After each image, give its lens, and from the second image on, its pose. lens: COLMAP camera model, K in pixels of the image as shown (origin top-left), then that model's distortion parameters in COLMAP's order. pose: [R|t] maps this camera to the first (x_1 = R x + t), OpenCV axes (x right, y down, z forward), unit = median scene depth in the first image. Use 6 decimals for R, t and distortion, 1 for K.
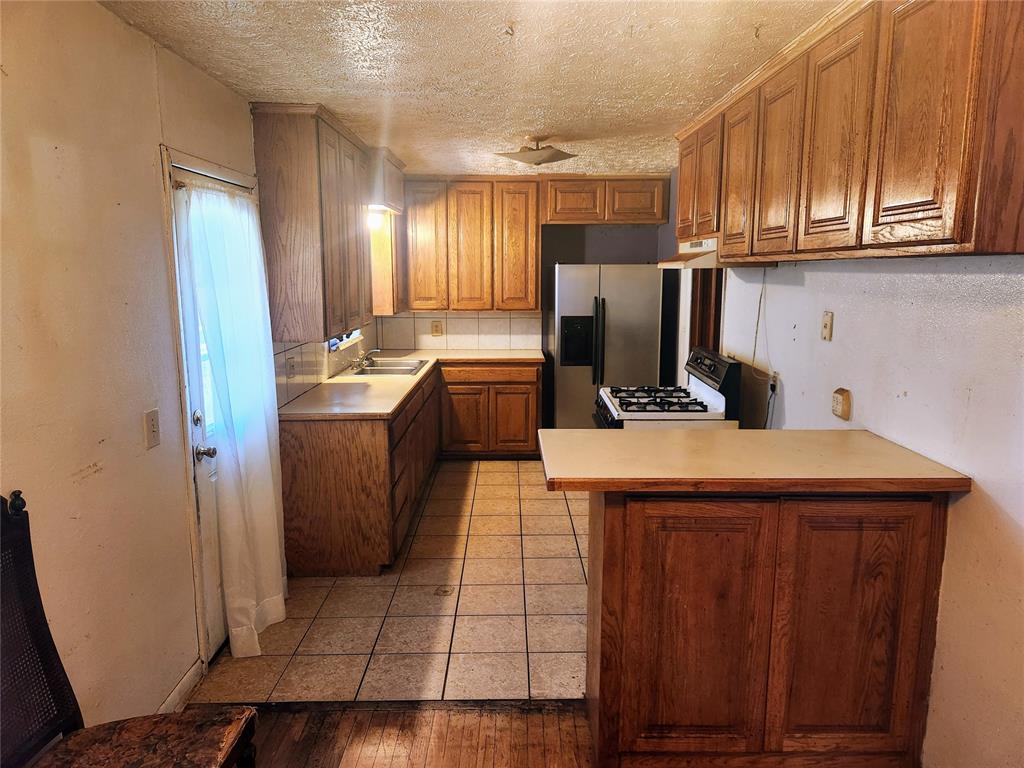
lens RADIAL K [[690.9, 0, 510.8], [0, 690.9, 373.5], [0, 0, 1]] dist [0.009721, 0.002551]
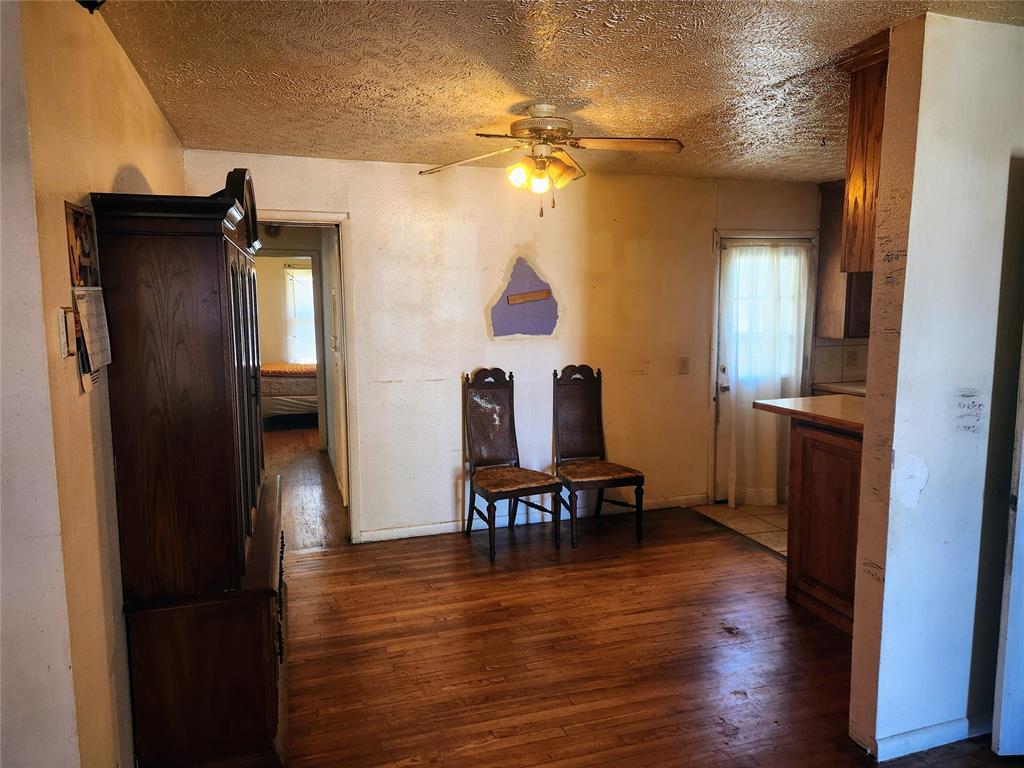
lens RADIAL K [[690.9, 0, 509.9], [0, 690.9, 387.0], [0, 0, 1]] dist [0.009721, 0.002551]
pose [[0.306960, 0.124762, -0.943509, 1.198664], [-0.143579, 0.986095, 0.083682, 0.041721], [0.940830, 0.109781, 0.320605, -0.159242]]
